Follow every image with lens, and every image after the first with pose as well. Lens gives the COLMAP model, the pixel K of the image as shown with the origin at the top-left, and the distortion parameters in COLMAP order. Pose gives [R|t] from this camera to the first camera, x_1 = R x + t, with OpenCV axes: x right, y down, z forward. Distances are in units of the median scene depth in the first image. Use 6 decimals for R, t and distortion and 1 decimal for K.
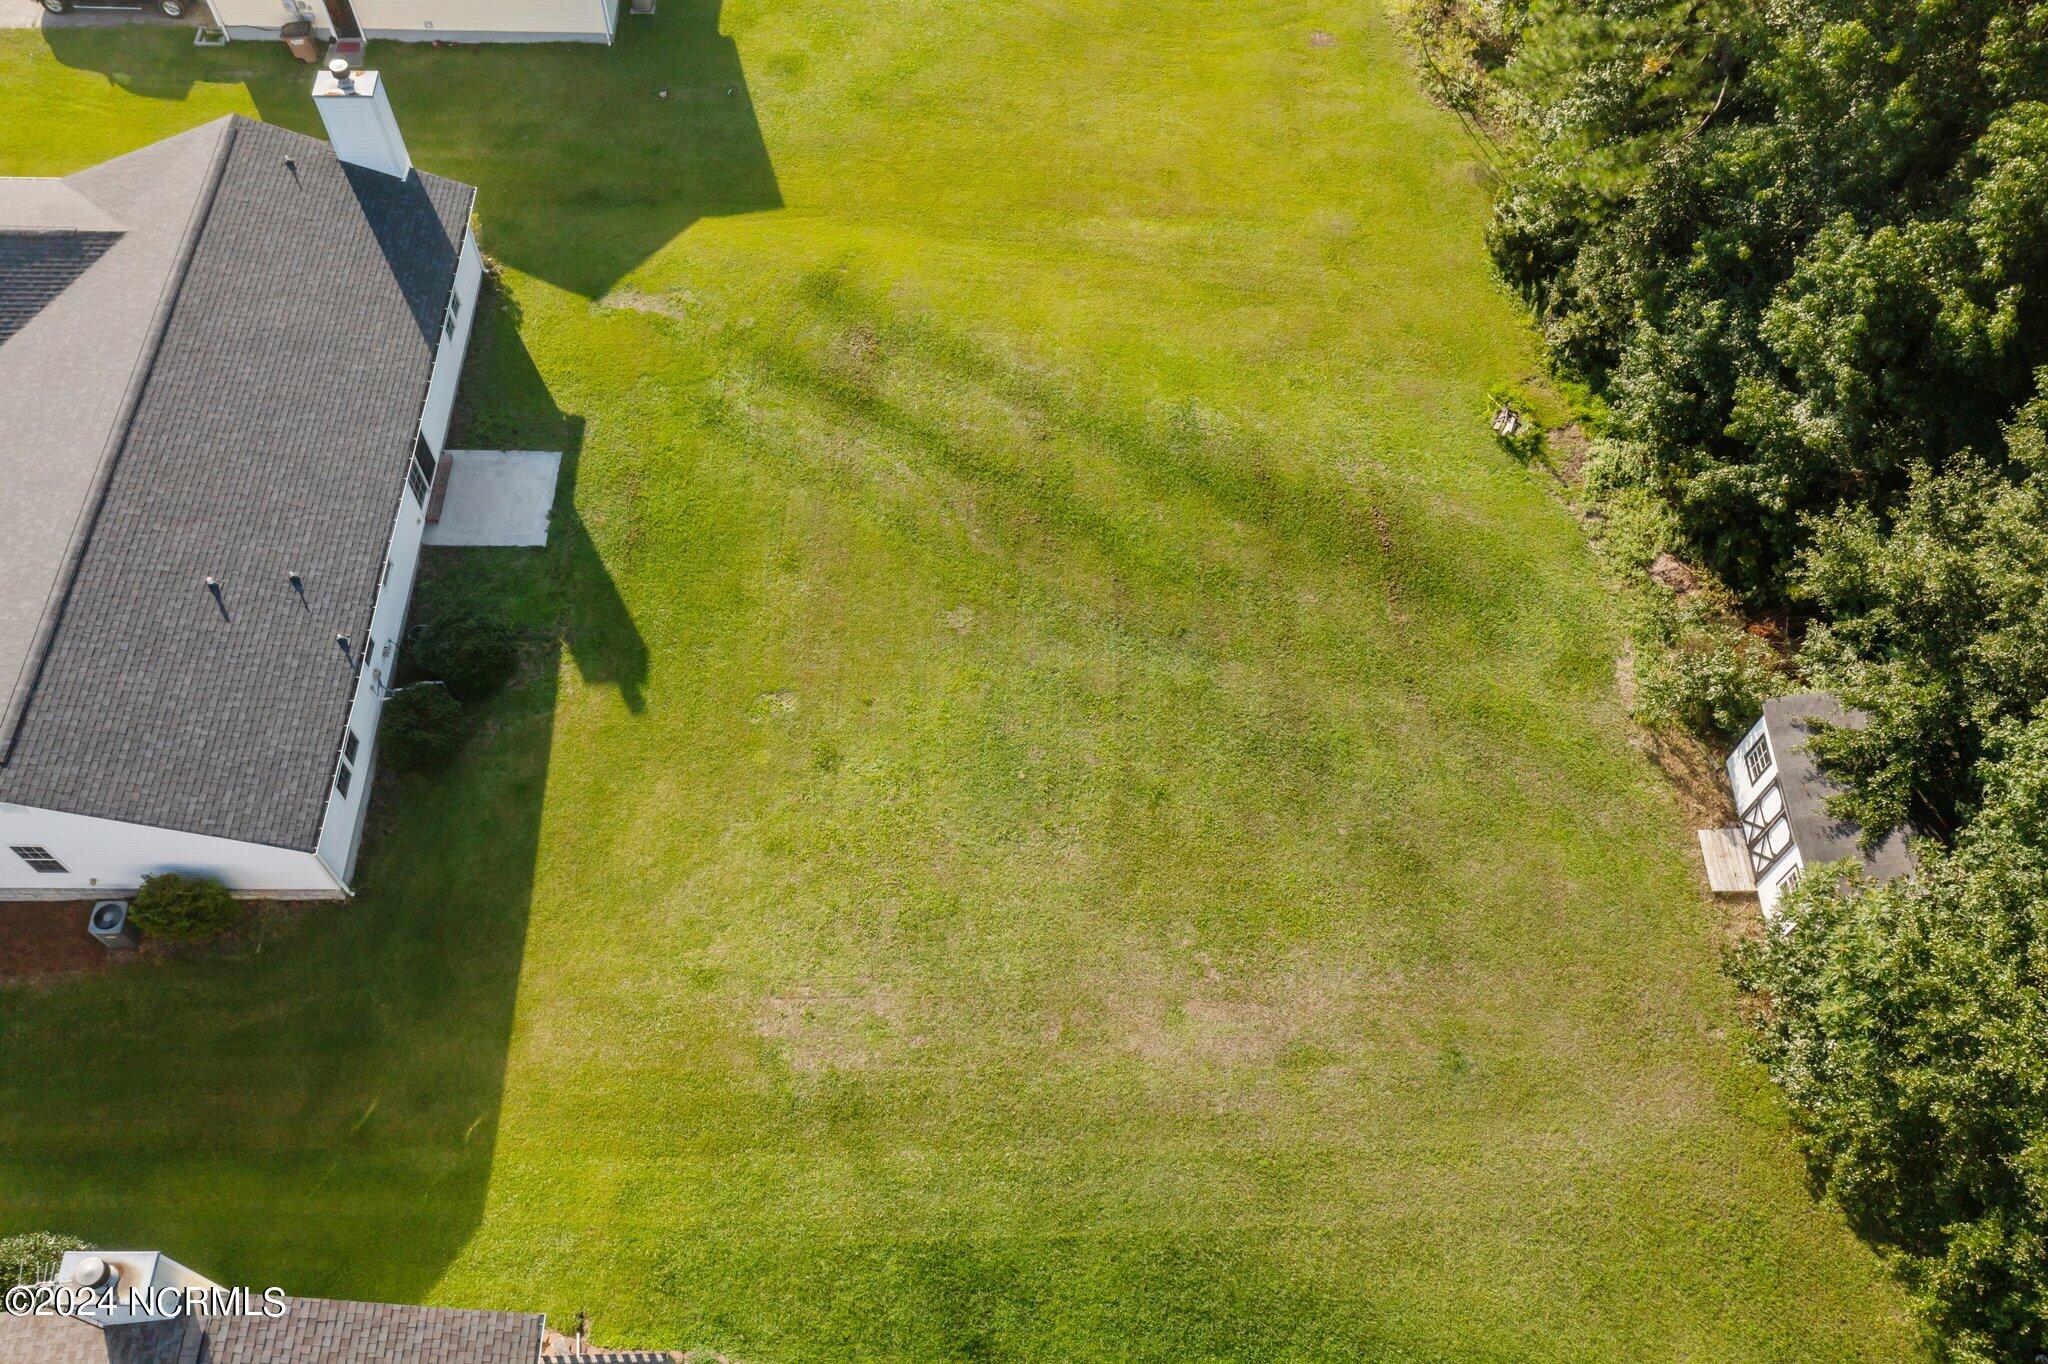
lens RADIAL K [[1612.6, 0, 1025.9], [0, 1612.6, 688.9], [0, 0, 1]] dist [-0.006416, 0.000909]
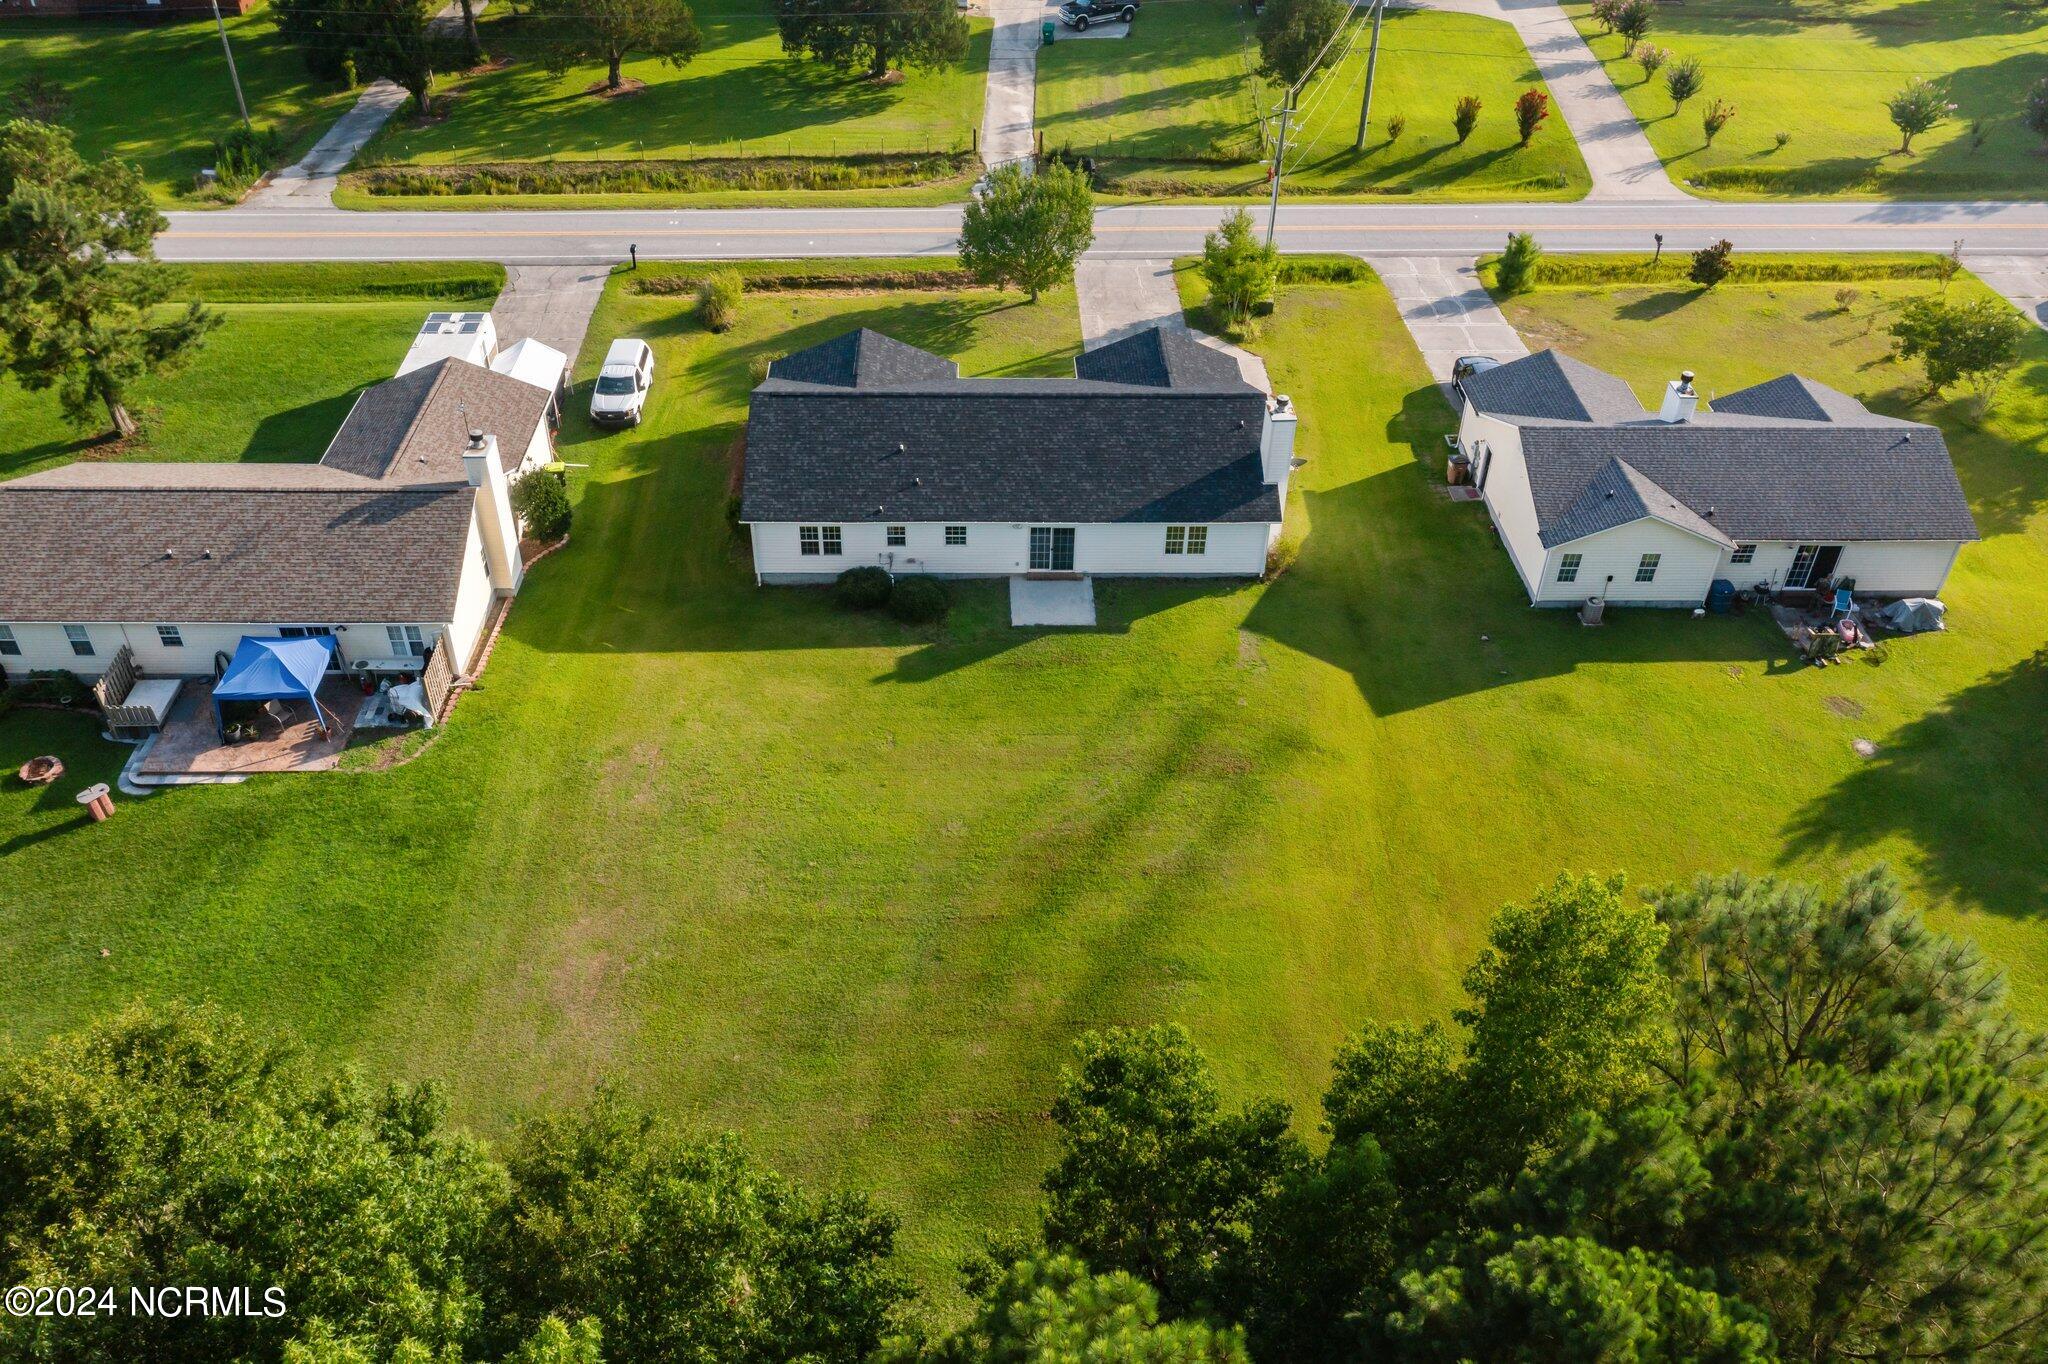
lens RADIAL K [[1626.1, 0, 1019.0], [0, 1626.1, 675.6], [0, 0, 1]] dist [0.004979, 0.005121]
pose [[0.011933, 0.594177, -0.804246, 0.899927], [-0.859385, 0.417275, 0.295532, -0.505768], [0.511190, 0.687630, 0.515606, 0.281164]]
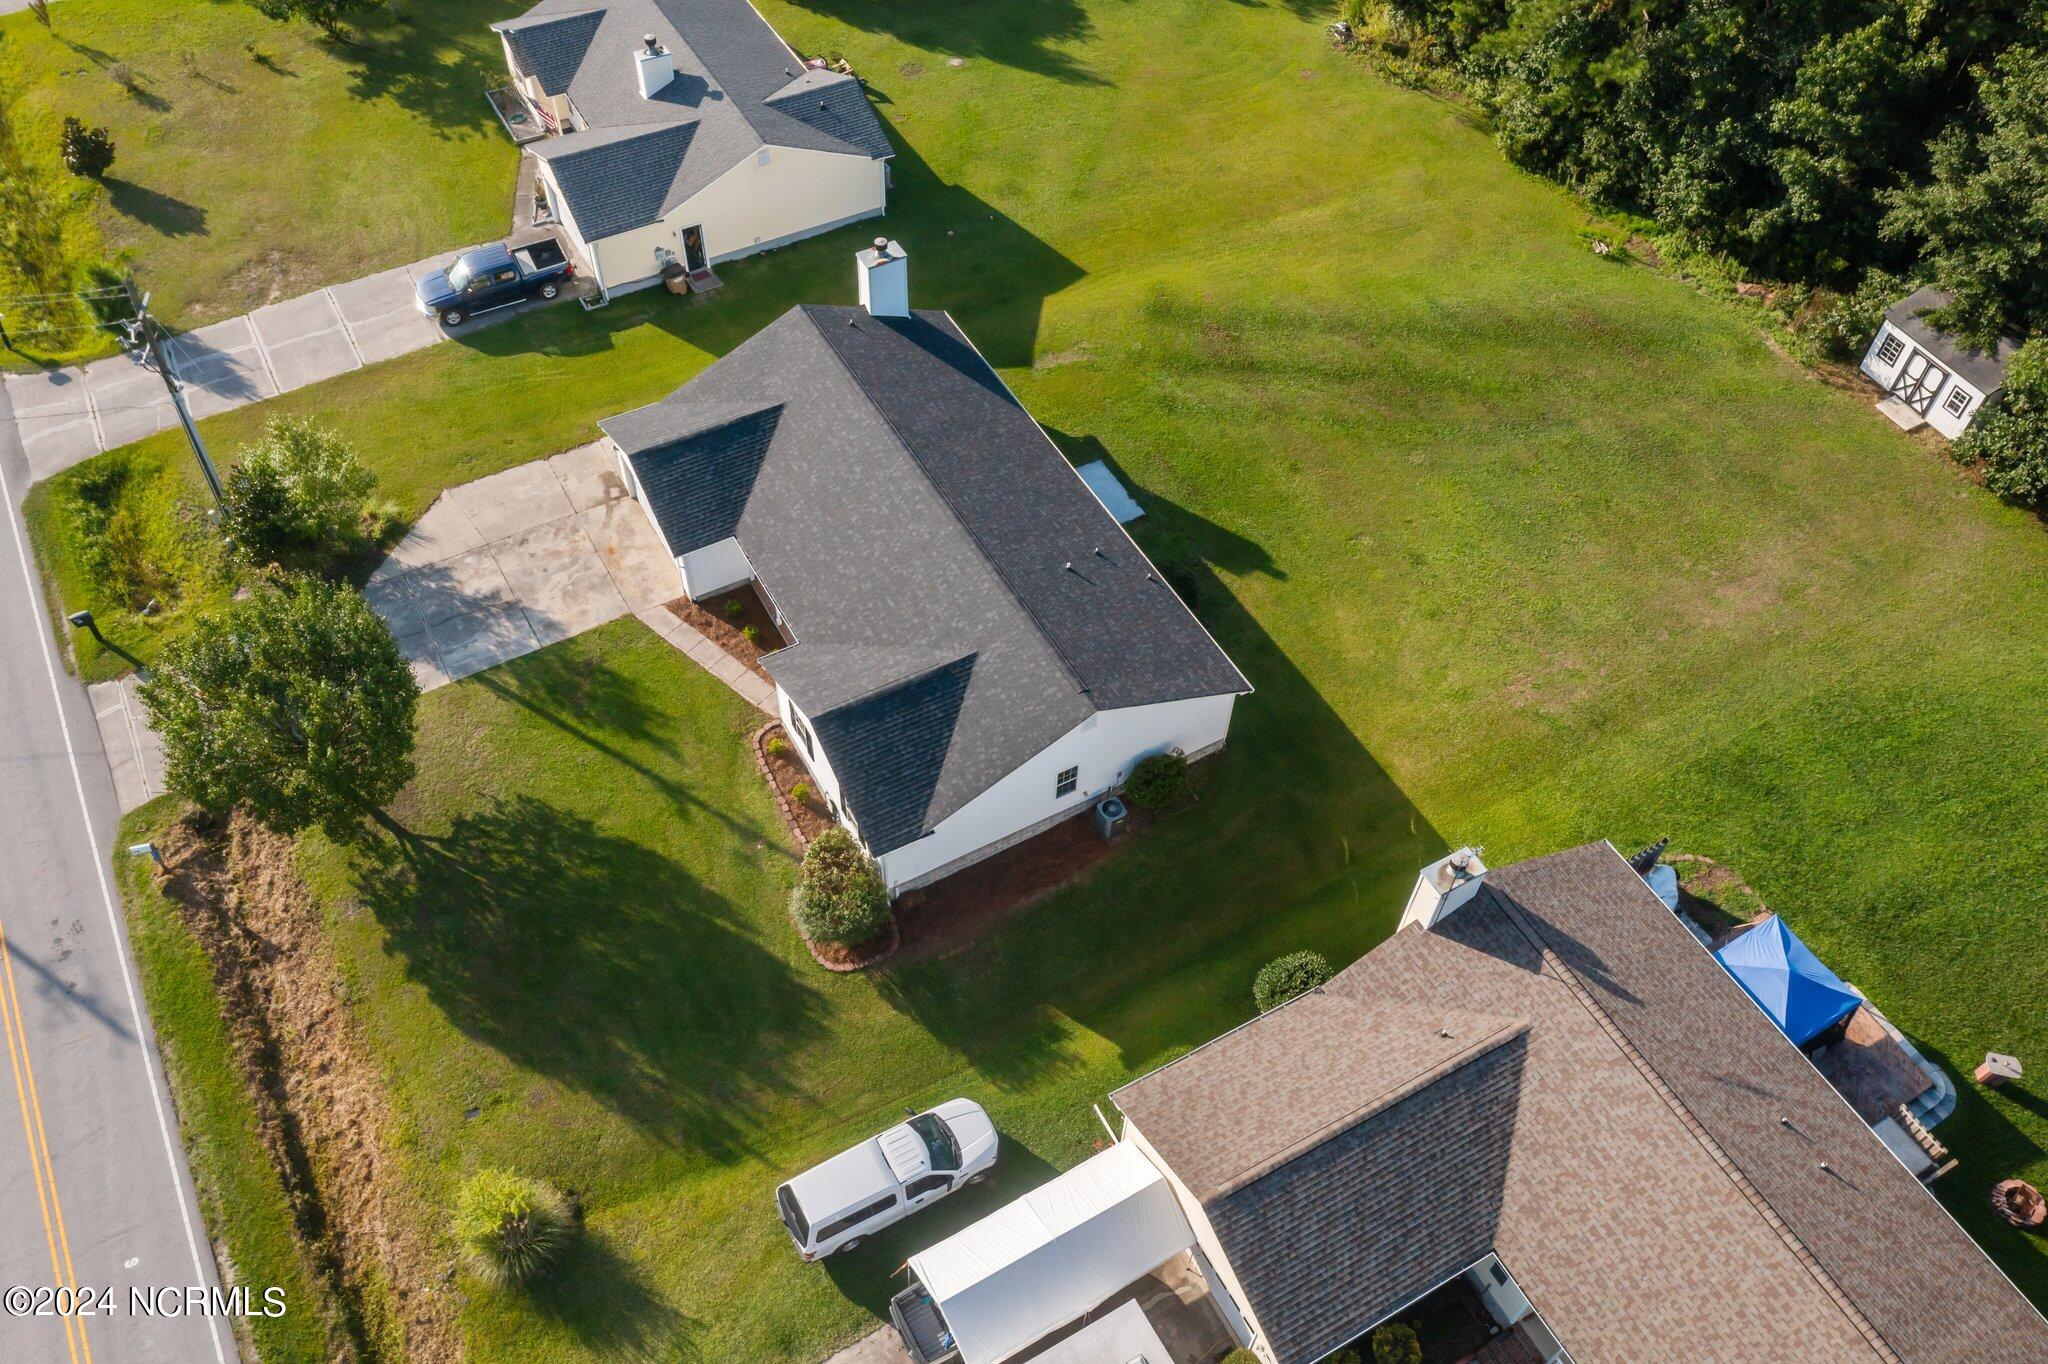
lens RADIAL K [[1617.8, 0, 1021.0], [0, 1617.8, 688.7], [0, 0, 1]] dist [-0.018140, 0.022298]
pose [[0.879506, -0.375995, 0.291715, -0.850892], [0.404291, 0.913700, -0.041238, 0.062002], [-0.251035, 0.154206, 0.955616, -0.273819]]
